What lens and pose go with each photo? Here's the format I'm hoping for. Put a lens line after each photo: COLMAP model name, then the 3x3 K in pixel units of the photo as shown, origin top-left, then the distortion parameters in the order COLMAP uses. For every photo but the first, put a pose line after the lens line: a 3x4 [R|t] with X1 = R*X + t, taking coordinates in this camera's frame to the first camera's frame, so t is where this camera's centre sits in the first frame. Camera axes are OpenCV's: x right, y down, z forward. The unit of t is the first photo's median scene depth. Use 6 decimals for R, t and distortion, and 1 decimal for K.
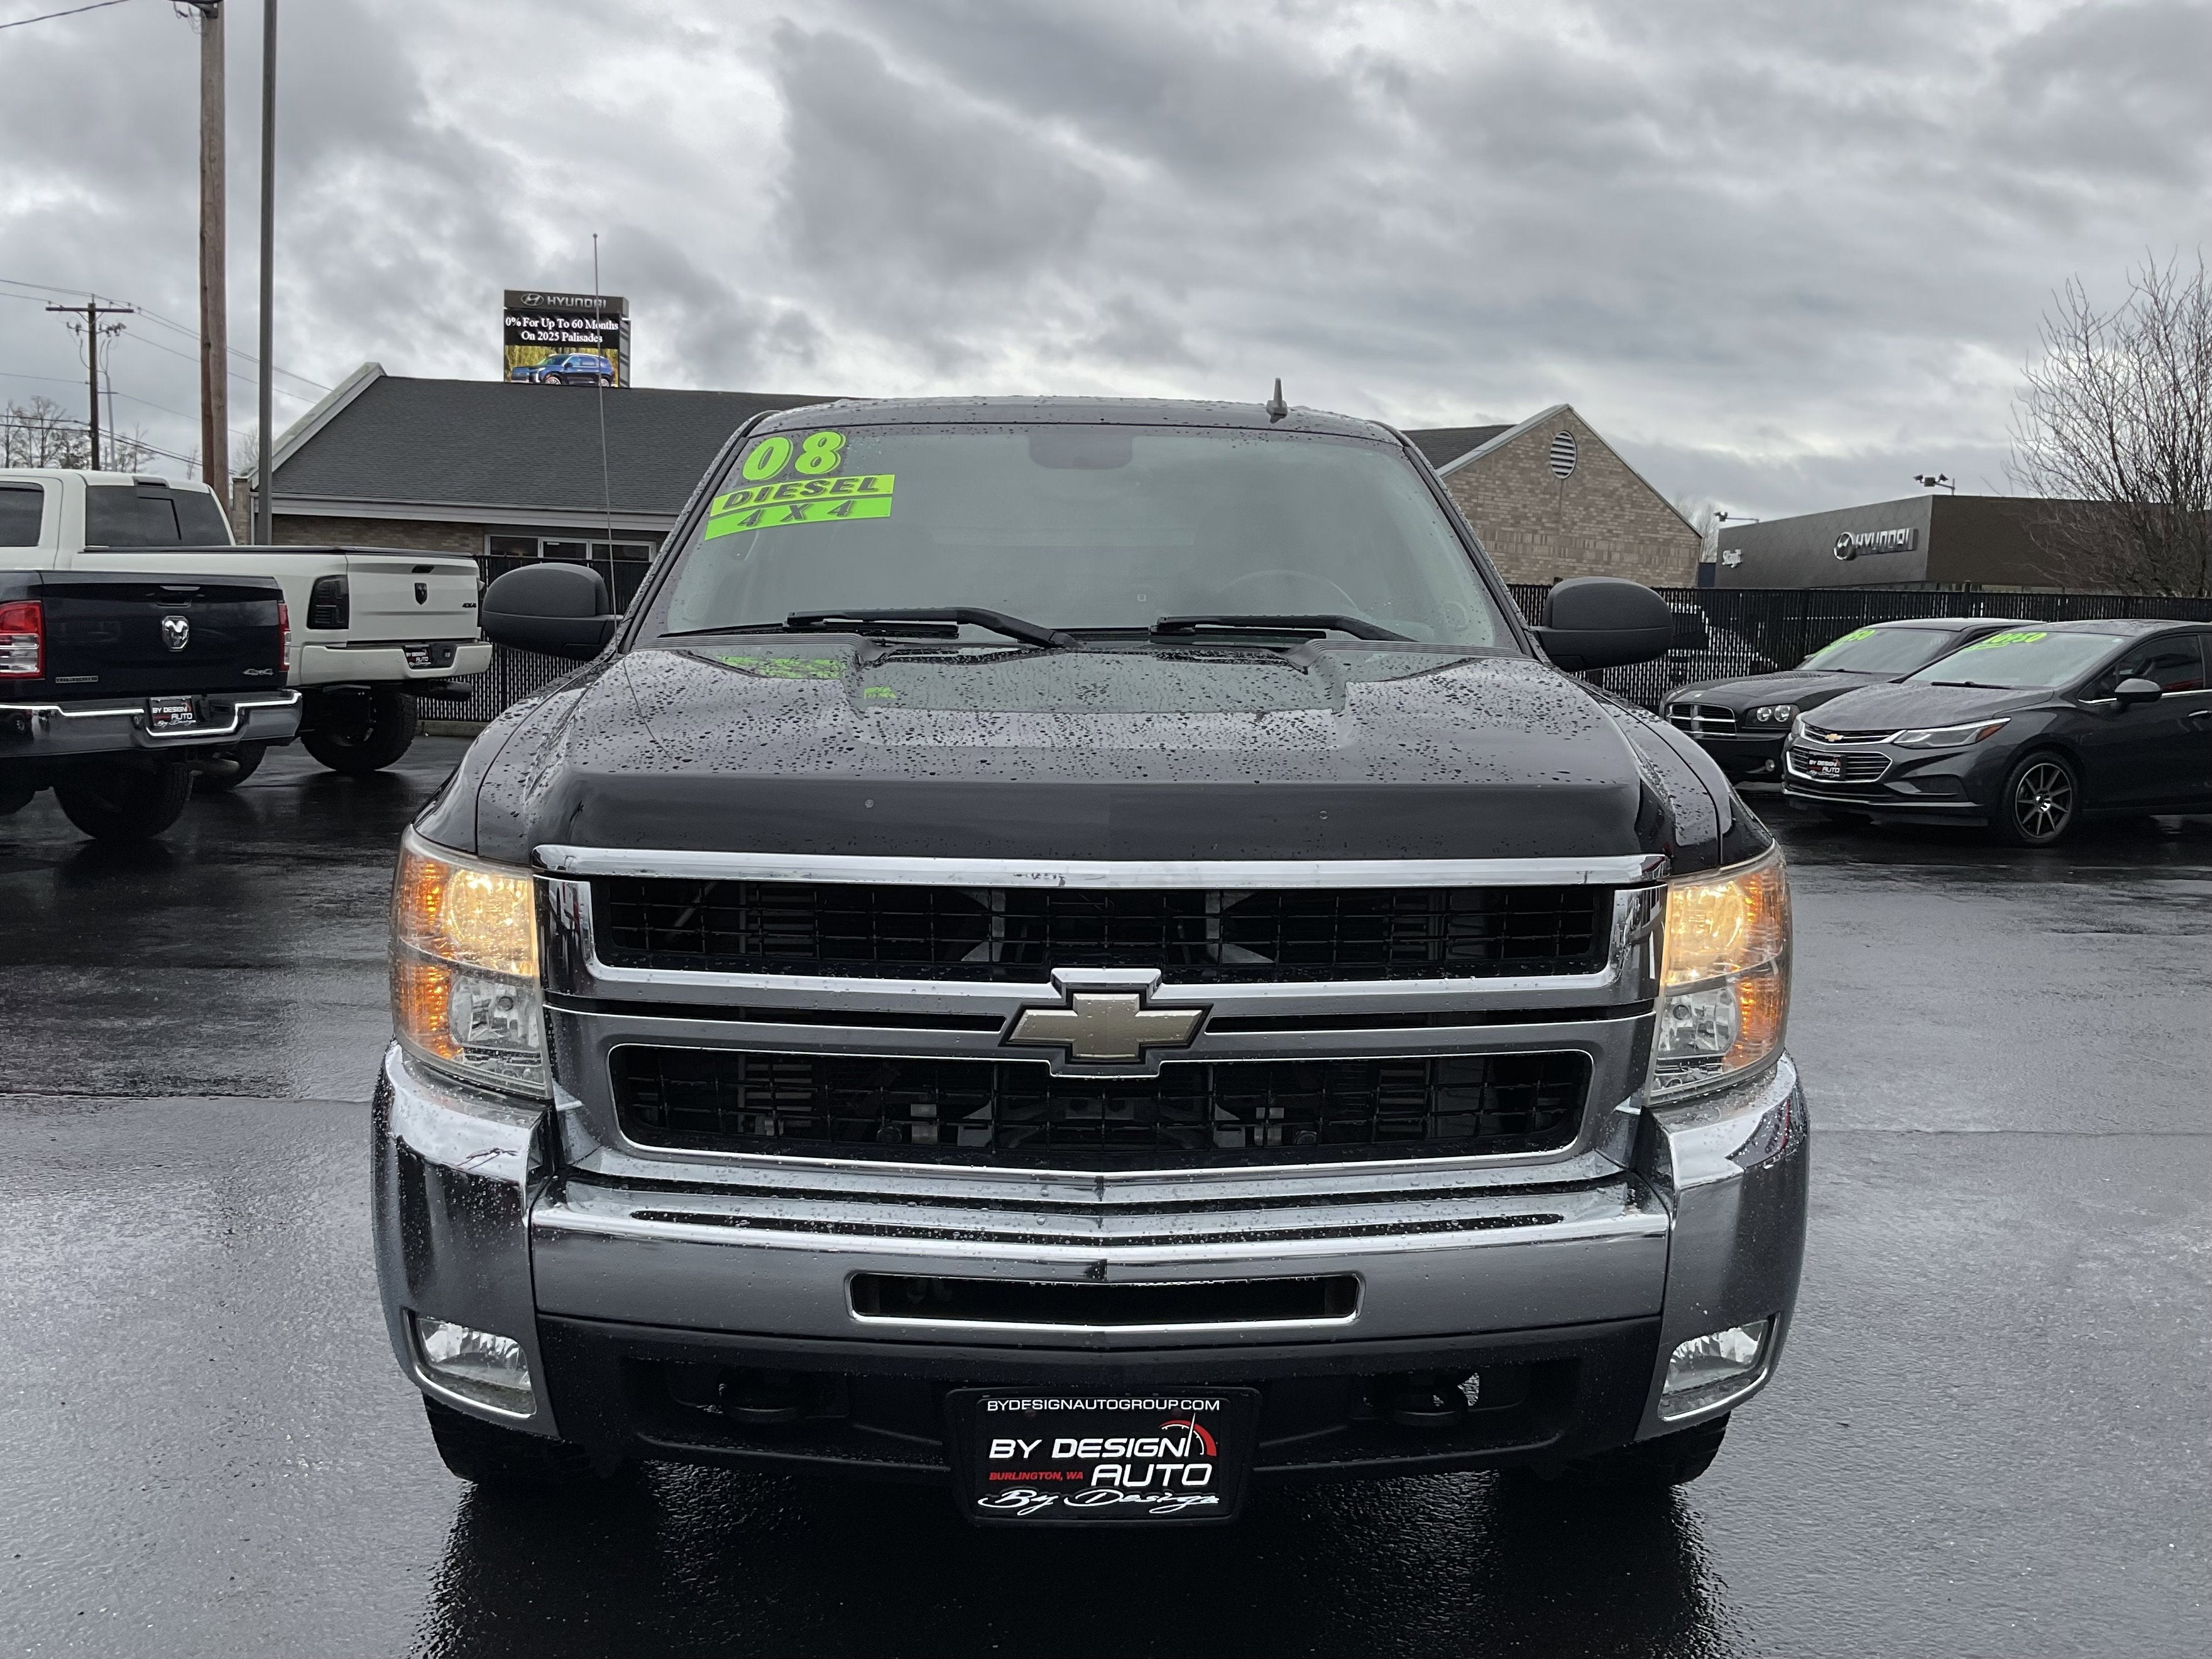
lens RADIAL K [[2198.0, 0, 1042.4], [0, 2198.0, 802.0], [0, 0, 1]] dist [0.017758, -0.021803]
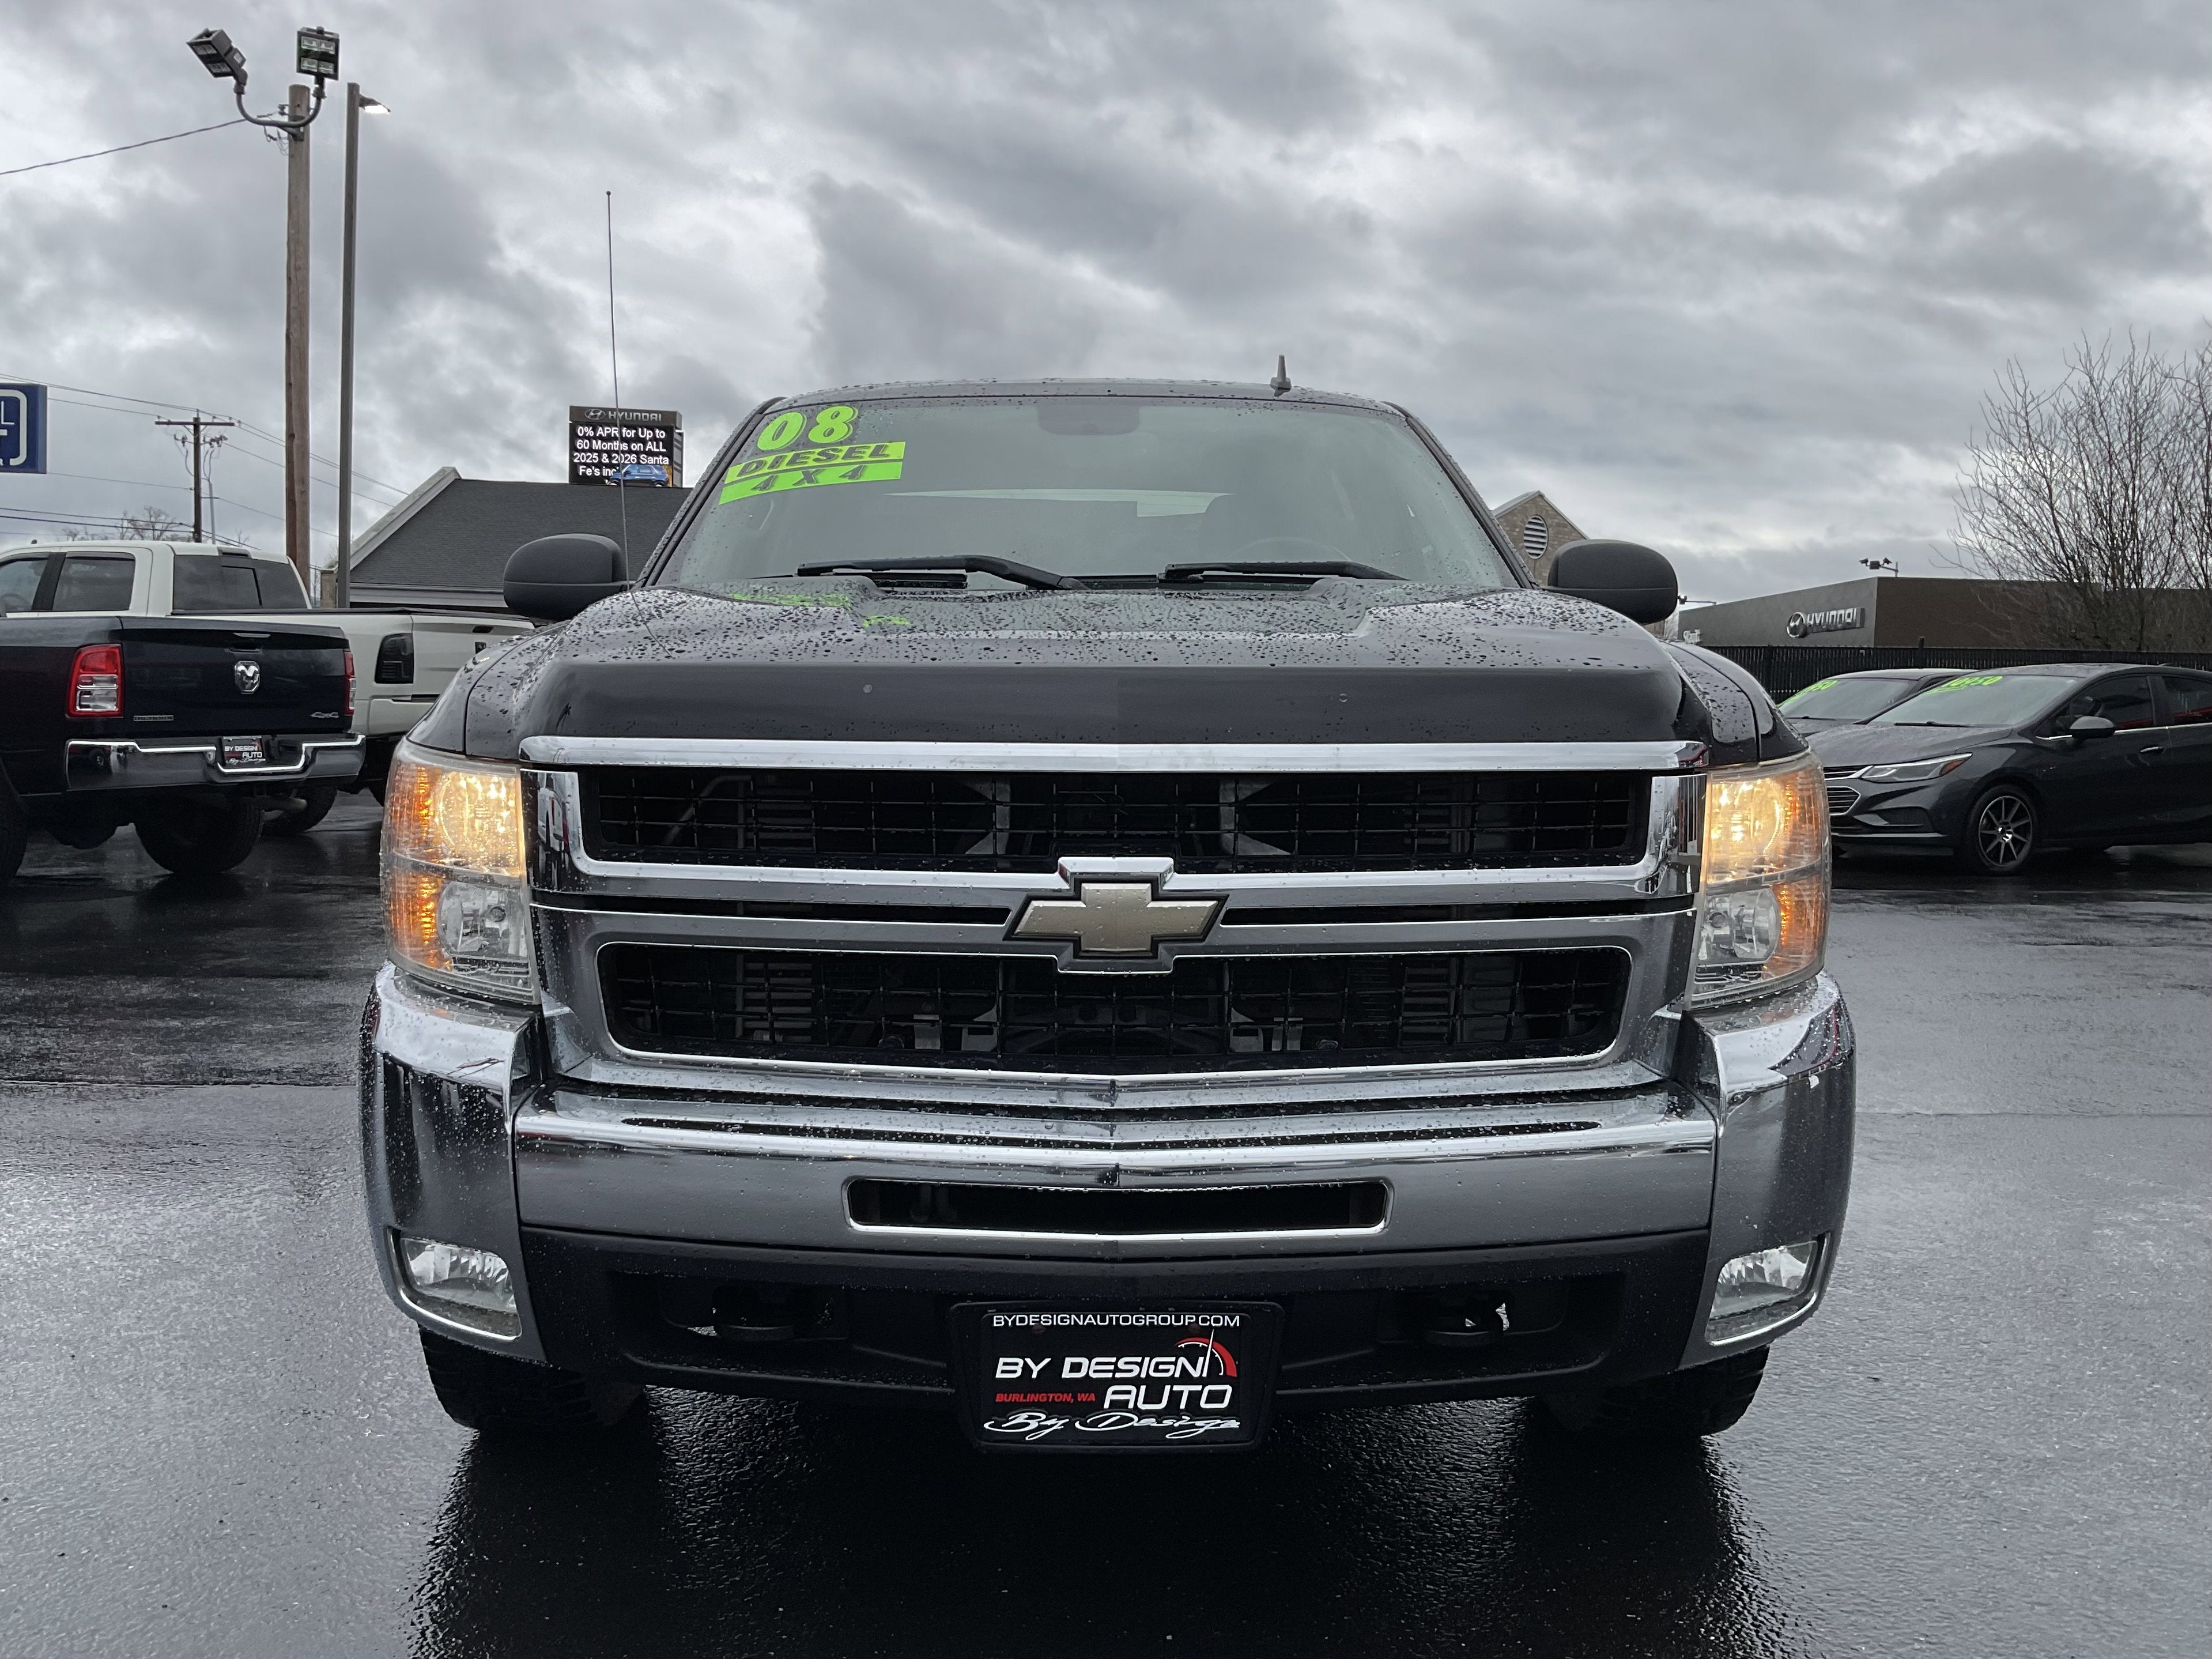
lens RADIAL K [[1996.8, 0, 1016.4], [0, 1996.8, 799.2], [0, 0, 1]] dist [0.041038, -0.082163]
pose [[0.999773, -0.005082, -0.020698, 0.003666], [0.004290, 0.999263, -0.038156, 0.078761], [0.020876, 0.038059, 0.999057, 0.126622]]
